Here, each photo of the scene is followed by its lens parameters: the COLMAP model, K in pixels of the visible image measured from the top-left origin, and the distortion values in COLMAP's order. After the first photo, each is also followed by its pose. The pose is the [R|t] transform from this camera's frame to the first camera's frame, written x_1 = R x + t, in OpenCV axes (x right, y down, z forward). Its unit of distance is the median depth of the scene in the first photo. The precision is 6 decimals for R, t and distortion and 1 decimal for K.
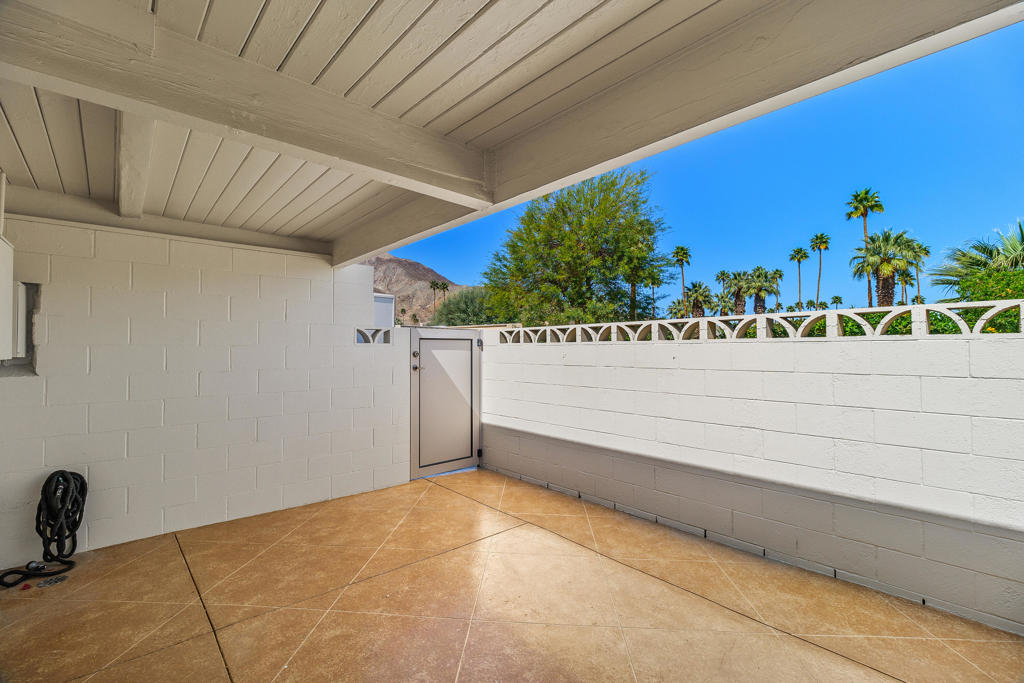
lens RADIAL K [[442.9, 0, 511.5], [0, 442.9, 343.8], [0, 0, 1]] dist [0.001197, 0.000064]
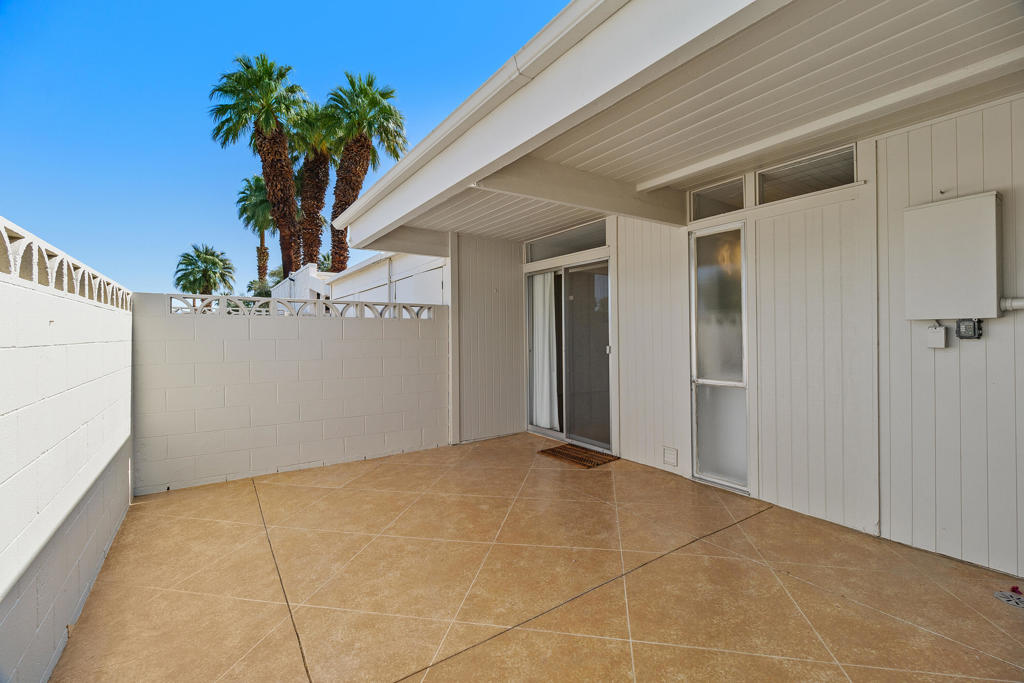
lens RADIAL K [[442.9, 0, 512.6], [0, 442.9, 336.5], [0, 0, 1]] dist [0.001197, 0.000064]
pose [[-0.990971, 0.005996, 0.133942, -0.263082], [0.004440, 0.999919, -0.011915, 0.074834], [-0.134003, -0.011213, -0.990918, 1.885855]]
